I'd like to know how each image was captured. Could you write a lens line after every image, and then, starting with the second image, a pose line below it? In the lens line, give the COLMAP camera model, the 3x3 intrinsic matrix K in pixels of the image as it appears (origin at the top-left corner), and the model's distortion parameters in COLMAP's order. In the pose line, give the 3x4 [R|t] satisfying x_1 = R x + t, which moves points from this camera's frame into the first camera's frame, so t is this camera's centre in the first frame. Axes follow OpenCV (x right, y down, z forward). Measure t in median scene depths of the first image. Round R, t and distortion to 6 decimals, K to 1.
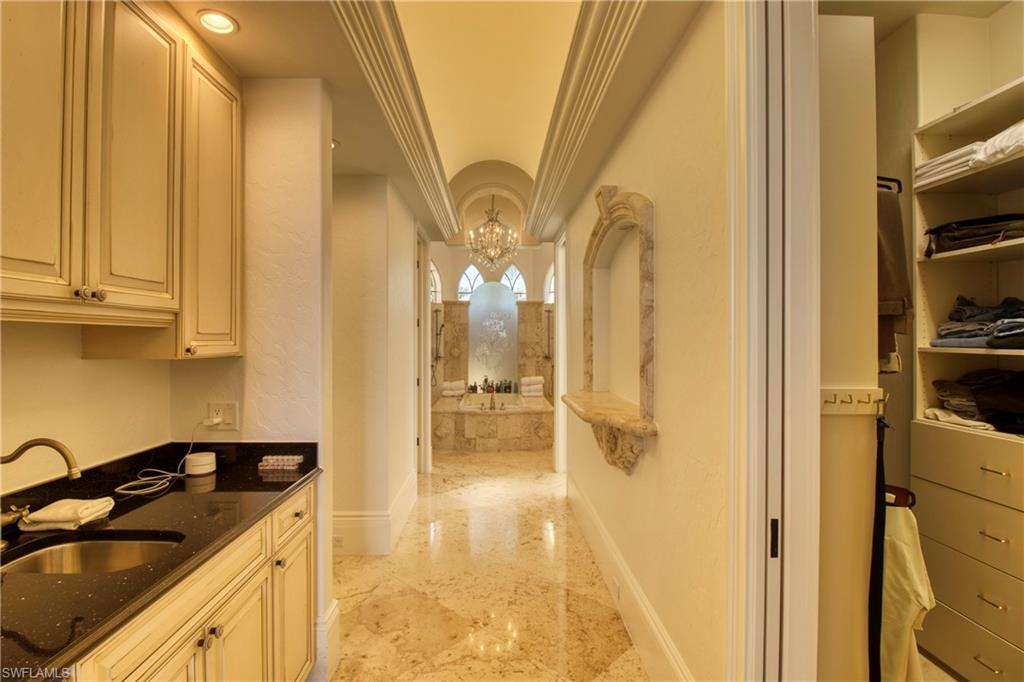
lens RADIAL K [[479.1, 0, 507.2], [0, 479.1, 337.6], [0, 0, 1]] dist [-0.000213, -0.011653]
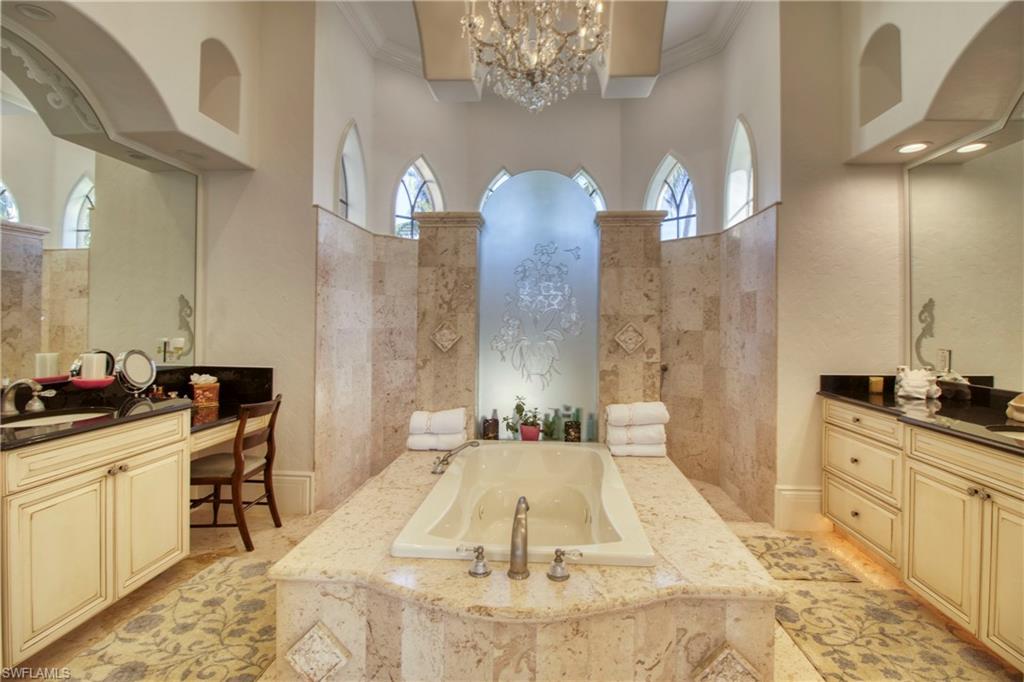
lens RADIAL K [[482.5, 0, 514.4], [0, 482.5, 329.8], [0, 0, 1]] dist [-0.003000, -0.000235]
pose [[0.994366, 0.011066, -0.105423, -0.005902], [-0.008470, 0.999651, 0.025036, 0.012481], [0.105663, -0.024002, 0.994112, 0.595333]]
